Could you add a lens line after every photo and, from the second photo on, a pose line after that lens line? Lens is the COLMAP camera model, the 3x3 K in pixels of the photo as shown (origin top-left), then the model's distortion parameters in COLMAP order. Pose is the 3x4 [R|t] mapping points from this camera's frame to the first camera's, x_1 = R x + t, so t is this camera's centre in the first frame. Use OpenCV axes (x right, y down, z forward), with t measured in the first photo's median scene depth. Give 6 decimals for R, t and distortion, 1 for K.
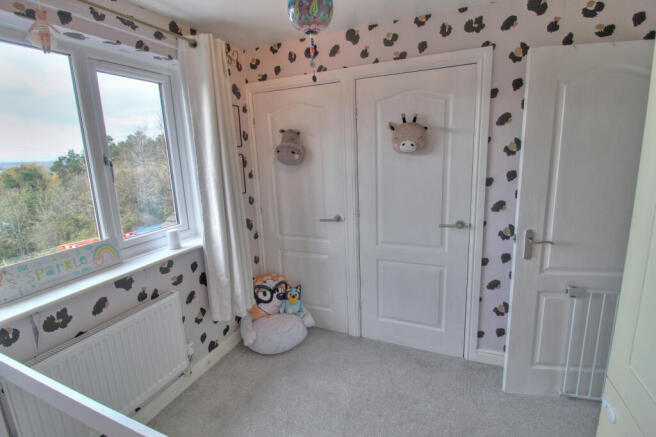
lens RADIAL K [[308.5, 0, 329.6], [0, 308.5, 213.7], [0, 0, 1]] dist [-0.008016, -0.003630]
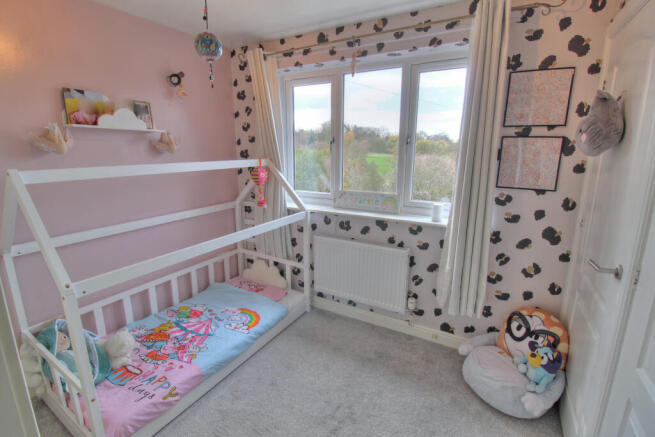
lens RADIAL K [[308.0, 0, 328.6], [0, 308.0, 218.3], [0, 0, 1]] dist [-0.008016, -0.003630]
pose [[-0.120214, 0.249387, -0.960914, 0.703798], [-0.204029, 0.941064, 0.269760, -0.133734], [0.971556, 0.228483, -0.062247, 0.781851]]
